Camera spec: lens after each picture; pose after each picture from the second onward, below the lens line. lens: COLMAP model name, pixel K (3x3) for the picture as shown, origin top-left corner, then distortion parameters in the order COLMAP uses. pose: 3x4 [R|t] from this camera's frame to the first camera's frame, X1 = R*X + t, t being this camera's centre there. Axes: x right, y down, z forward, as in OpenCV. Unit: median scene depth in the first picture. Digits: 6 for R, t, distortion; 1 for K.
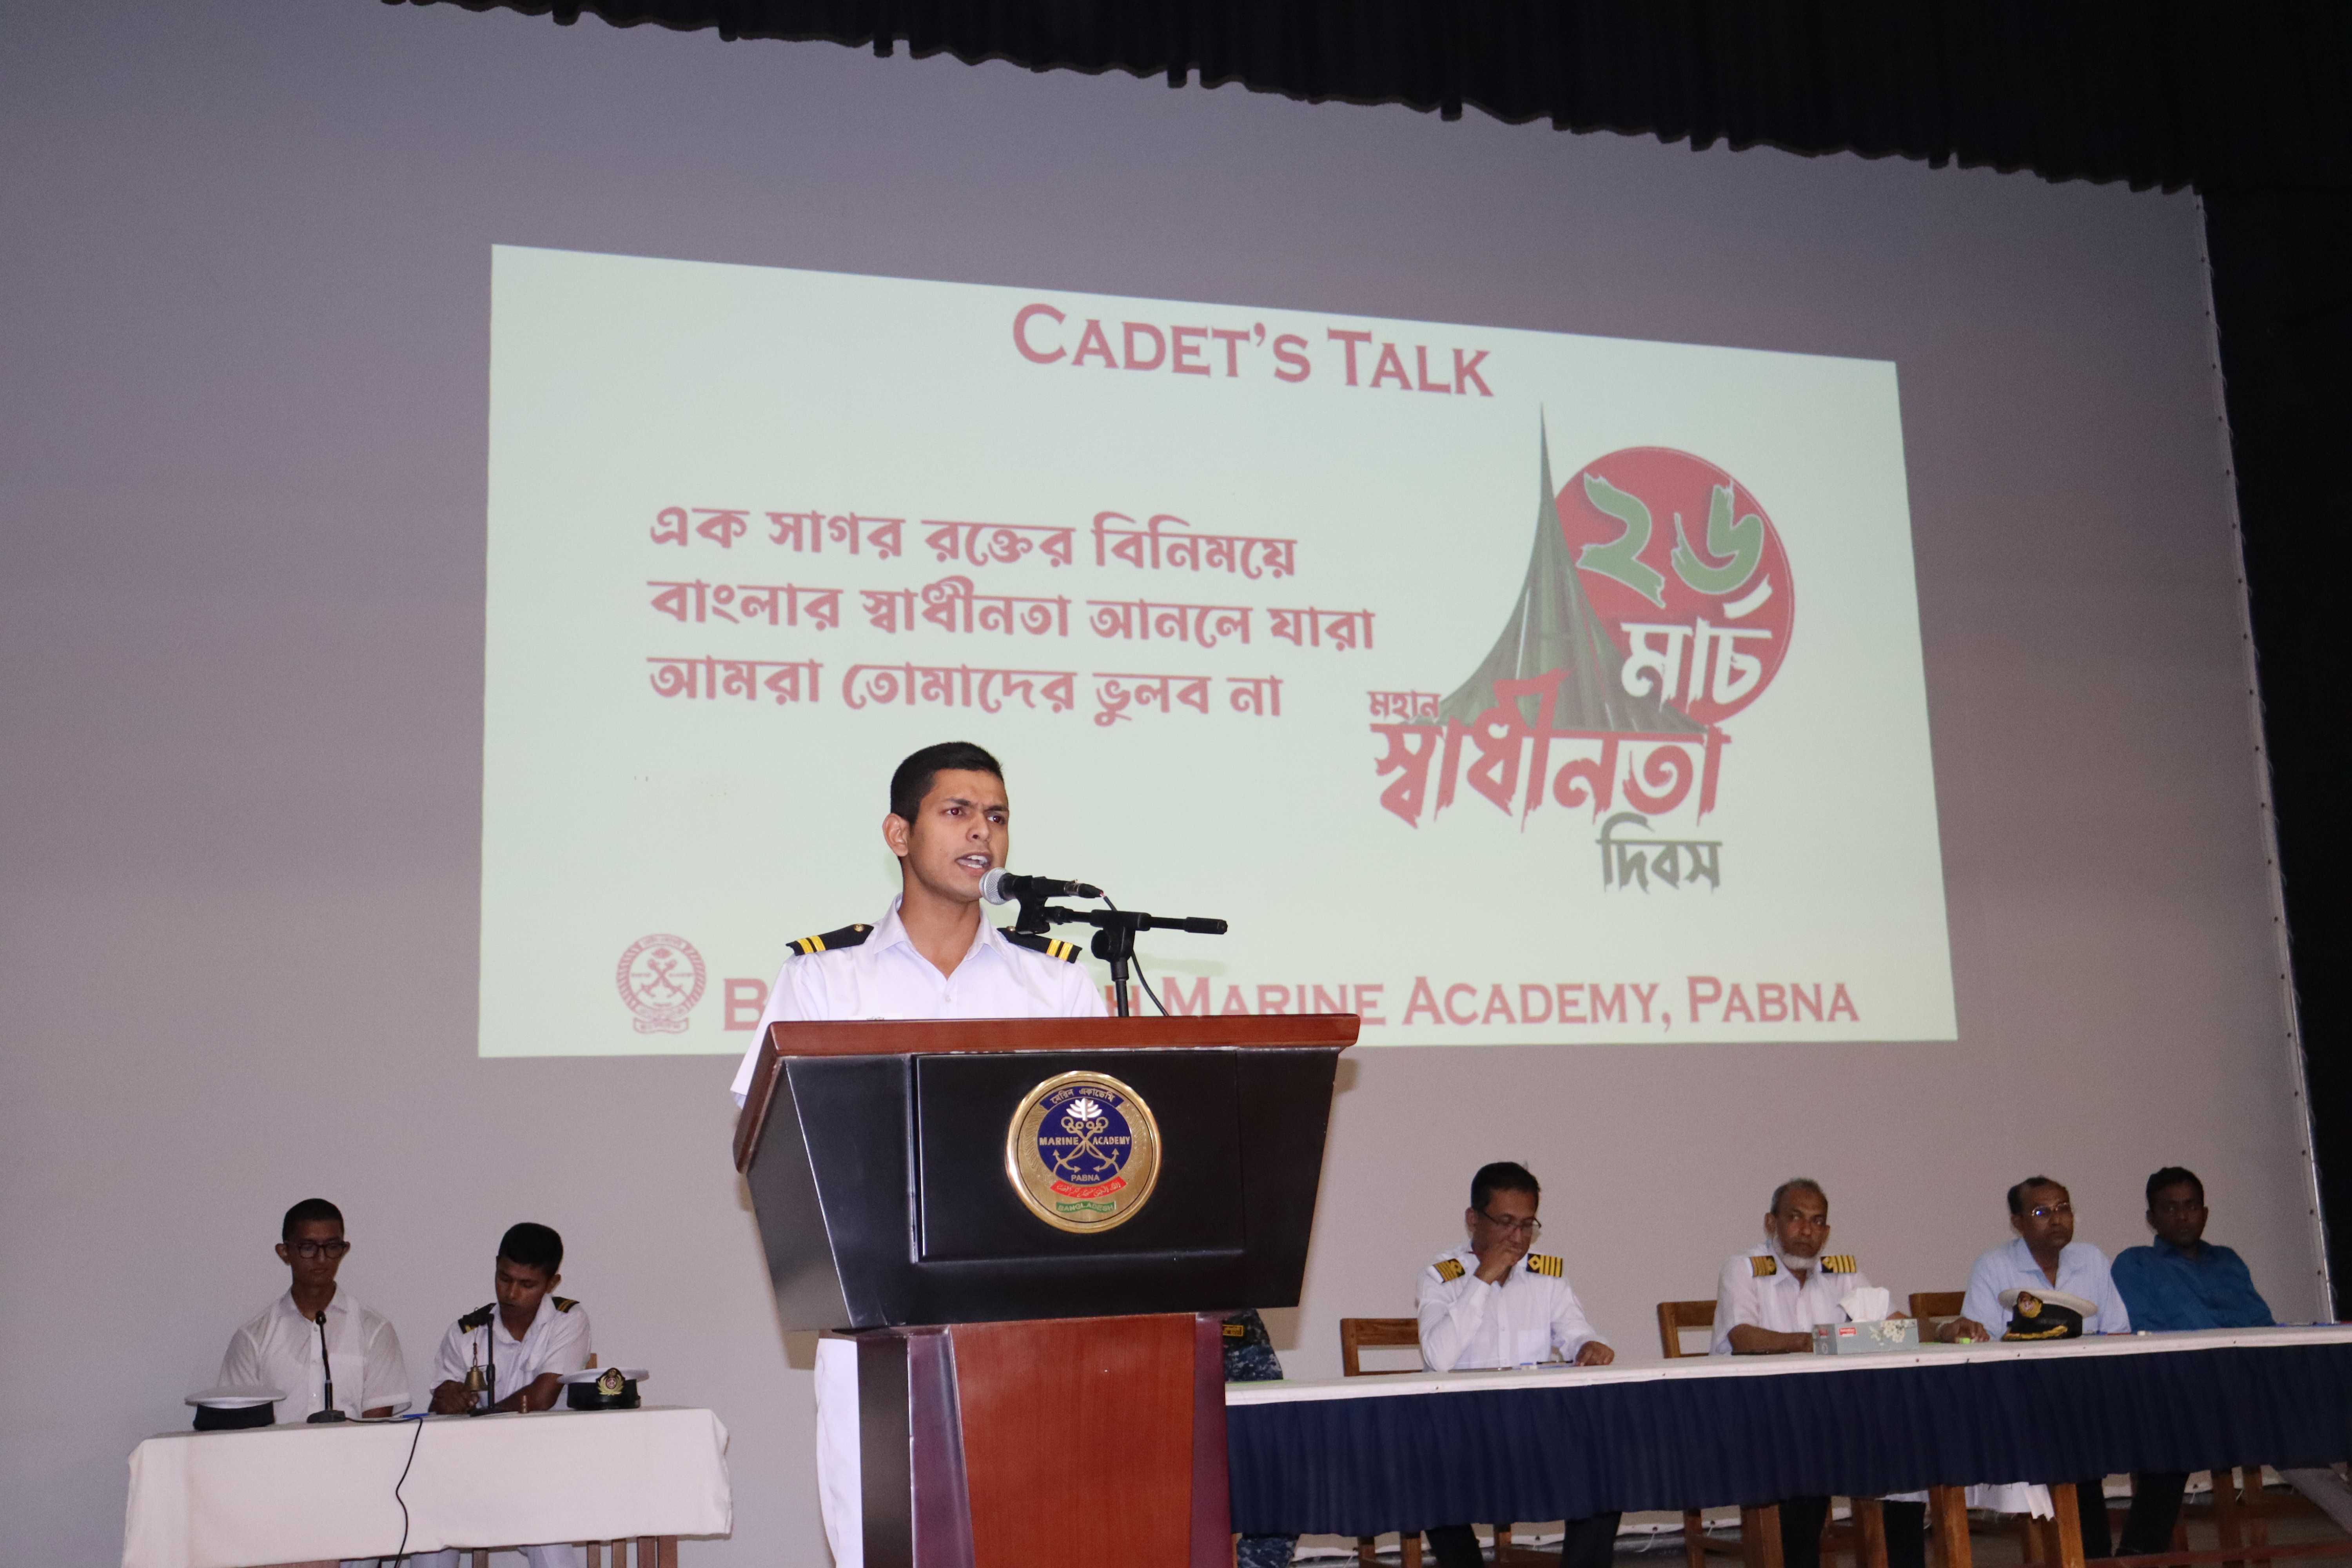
lens RADIAL K [[3119.1, 0, 1124.5], [0, 3119.1, 770.6], [0, 0, 1]] dist [0.000970, 0.000000]
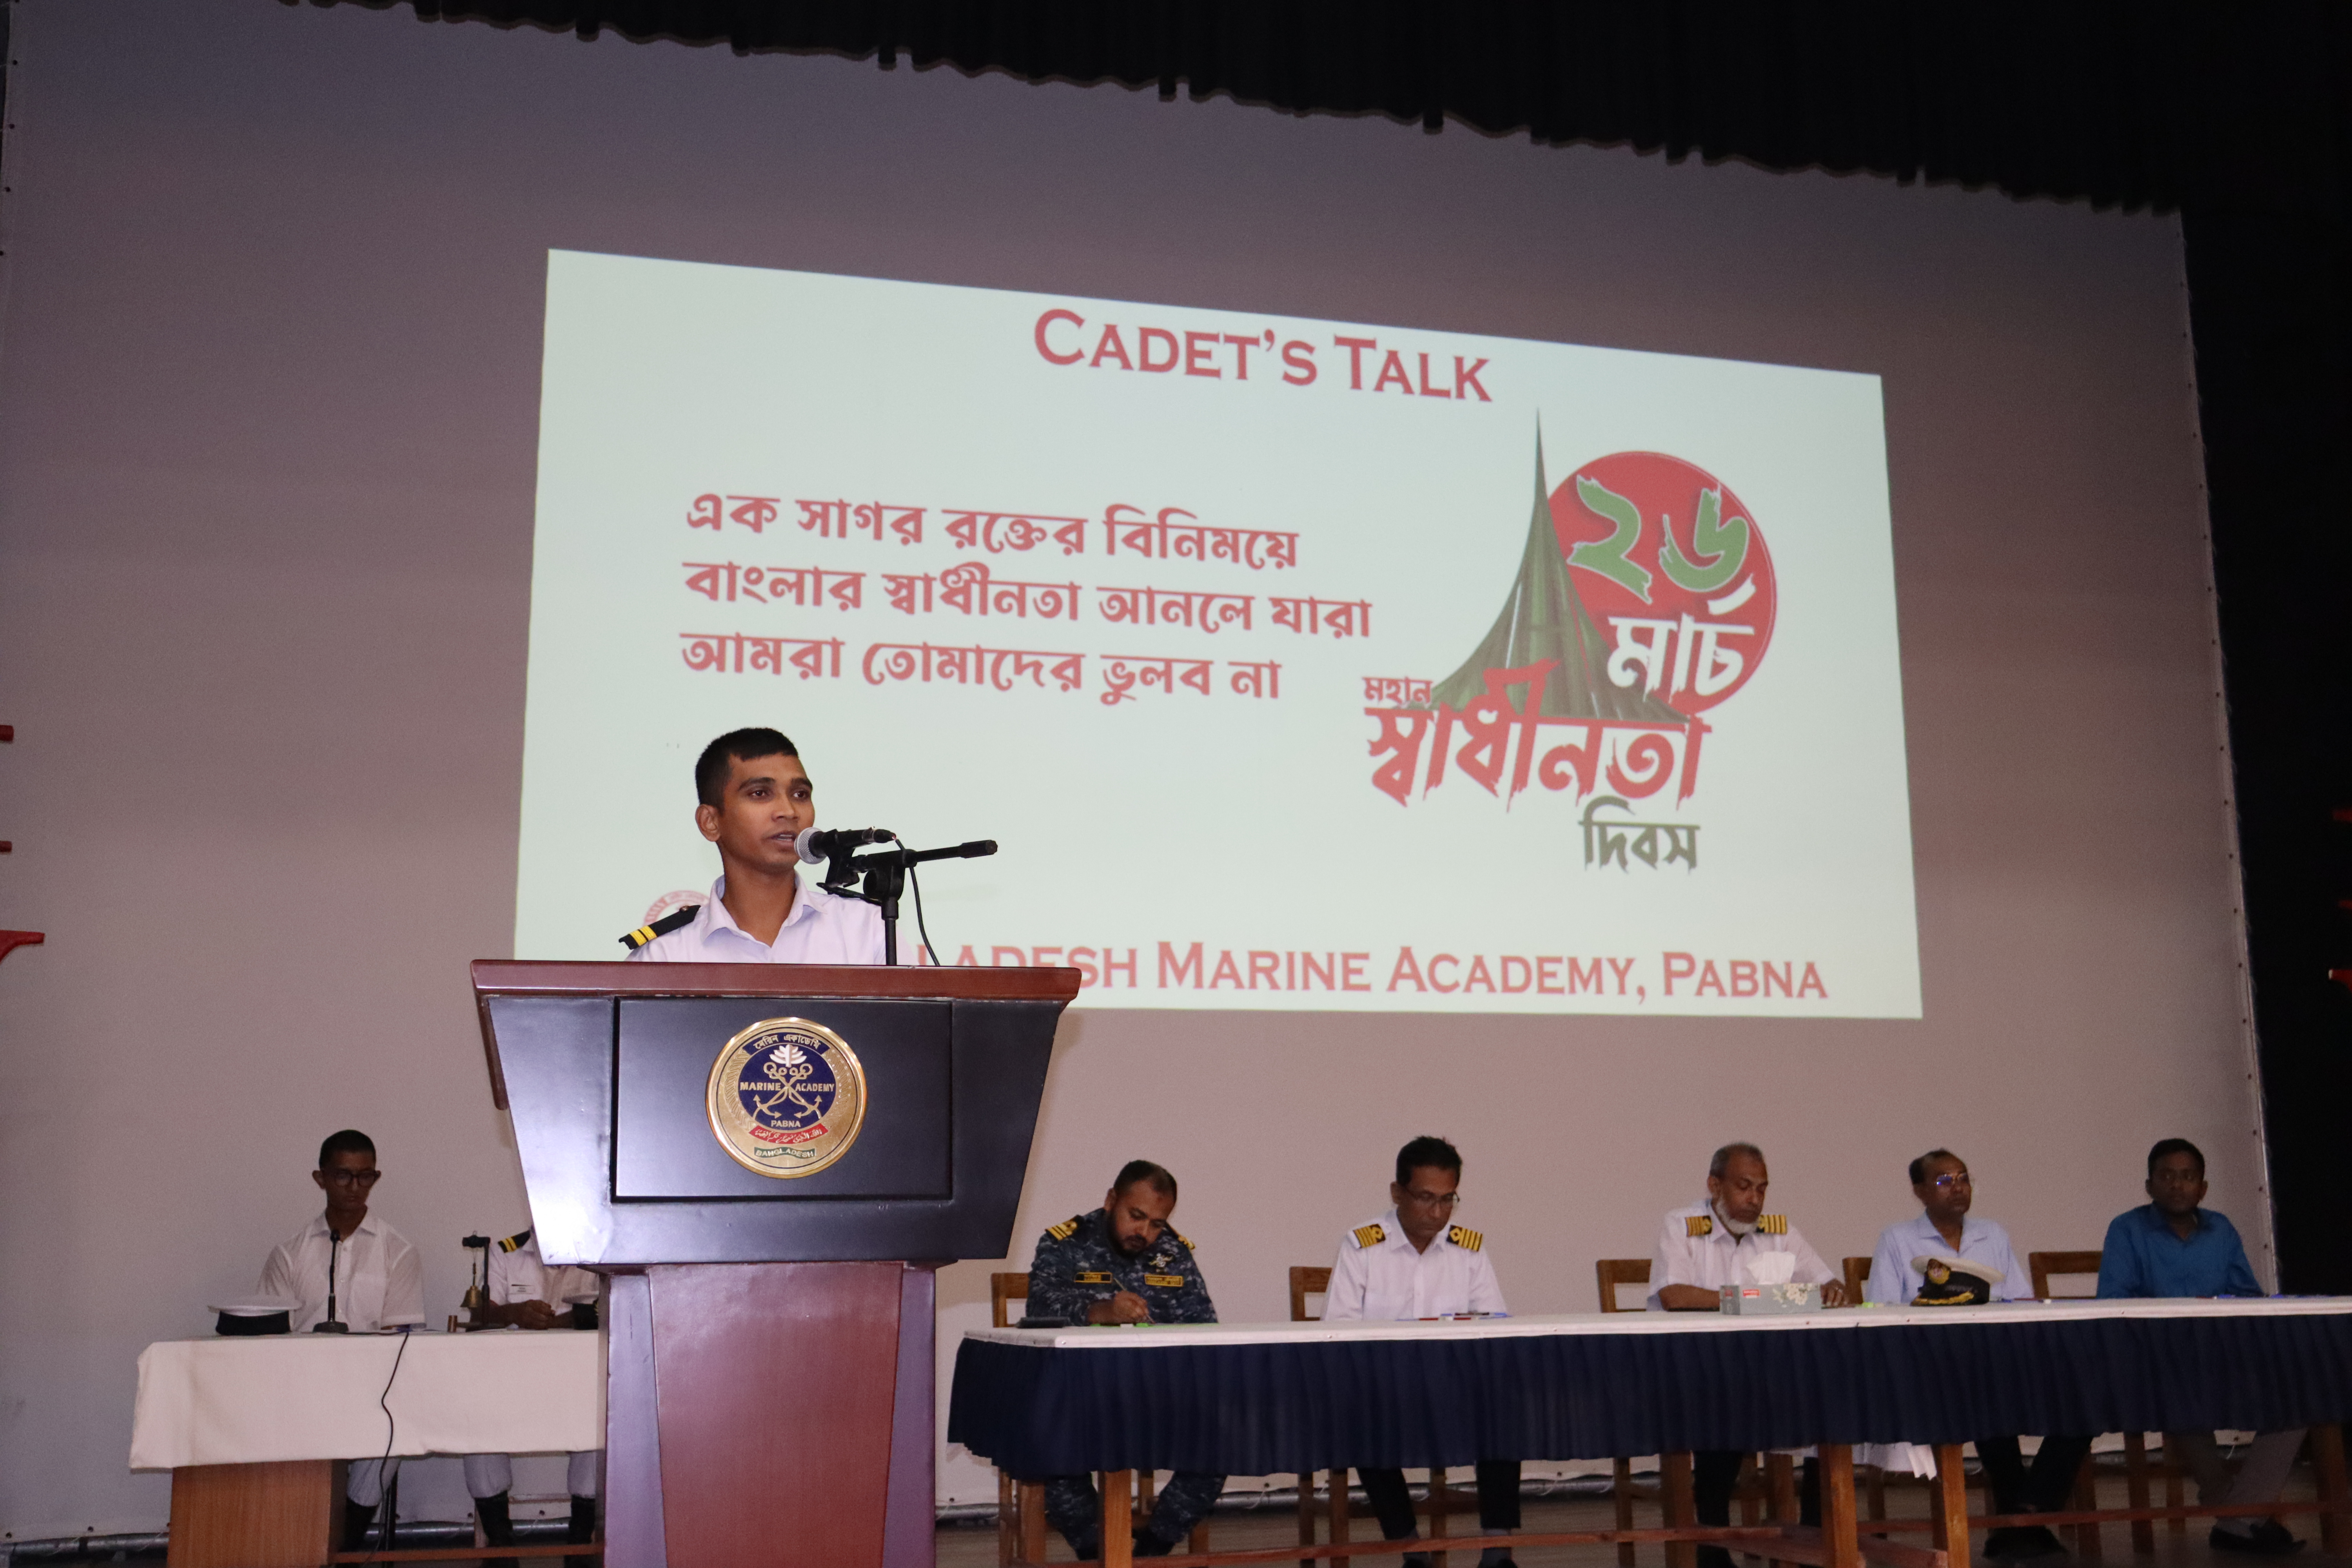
lens RADIAL K [[2748.7, 0, 1209.4], [0, 2748.7, 802.6], [0, 0, 1]] dist [-0.048062, 0.000000]
pose [[0.997980, 0.018918, -0.060643, 0.084721], [-0.018235, 0.999764, 0.011794, 0.007313], [0.060852, -0.010665, 0.998090, 0.064891]]
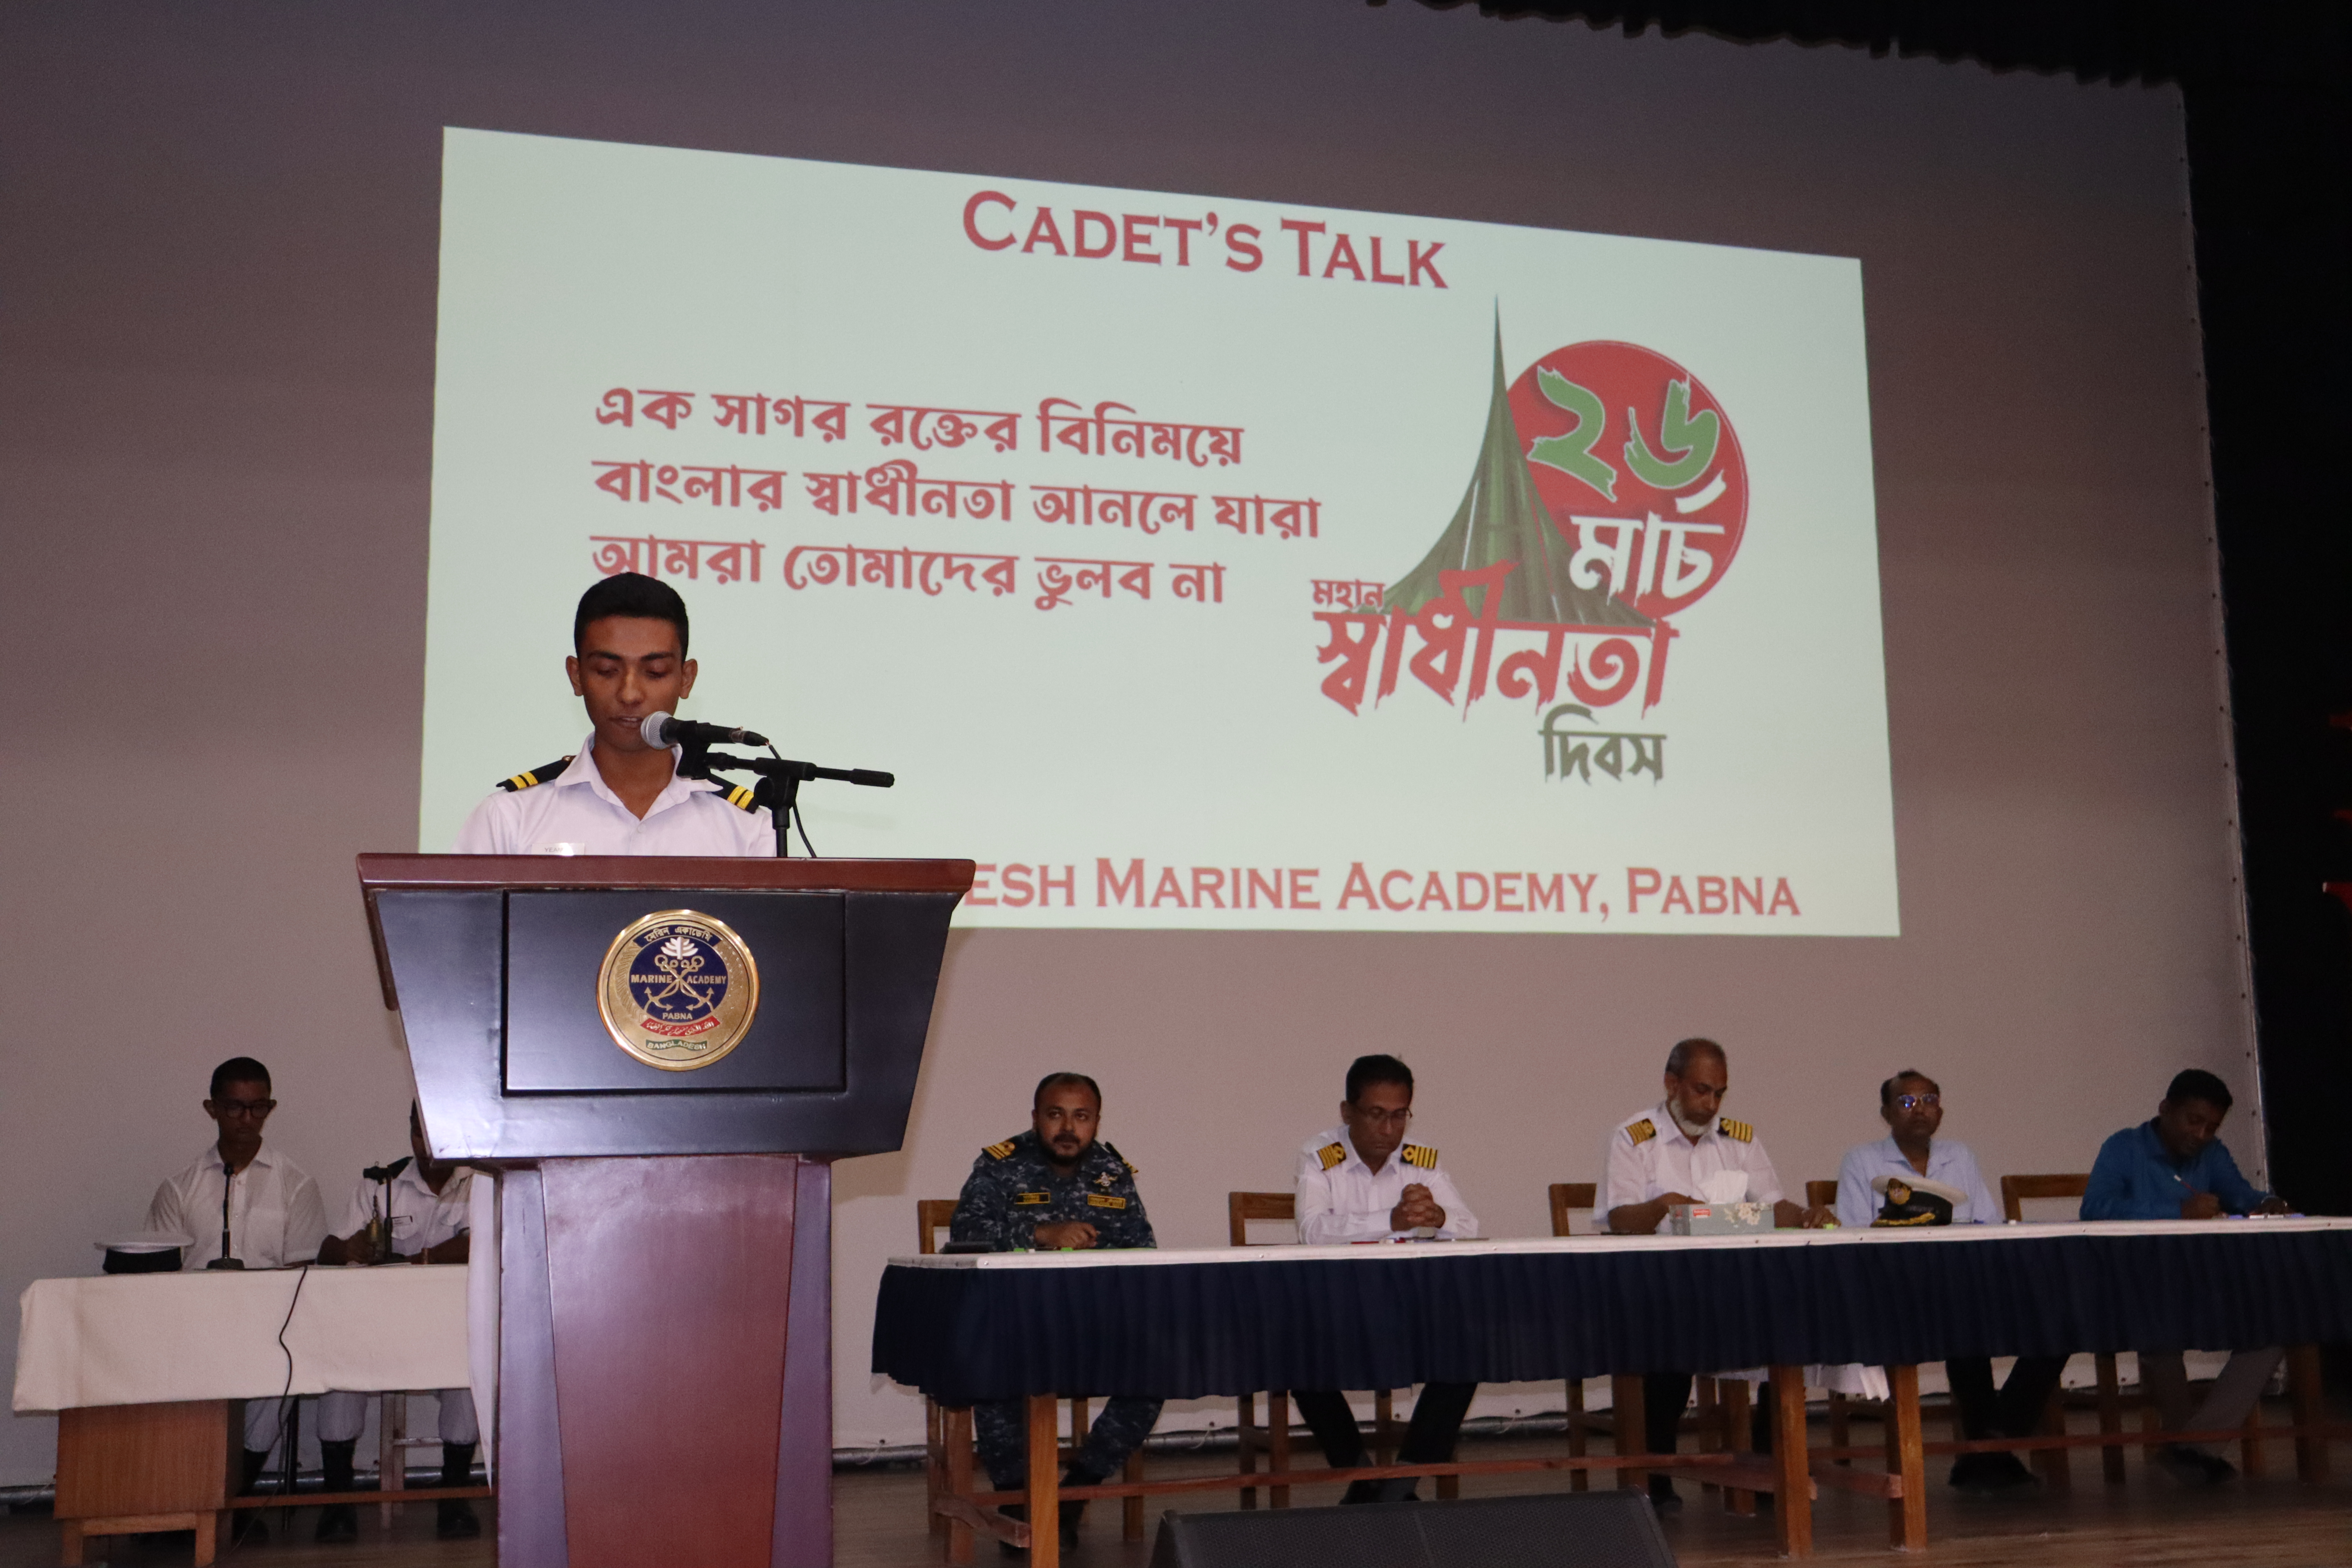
lens RADIAL K [[3001.0, 0, 1250.4], [0, 3001.0, 823.6], [0, 0, 1]] dist [-0.017353, 0.000000]
pose [[0.998991, 0.015996, -0.041956, 0.101792], [-0.014221, 0.999005, 0.042273, 0.012753], [0.042591, -0.041634, 0.998225, 0.027348]]
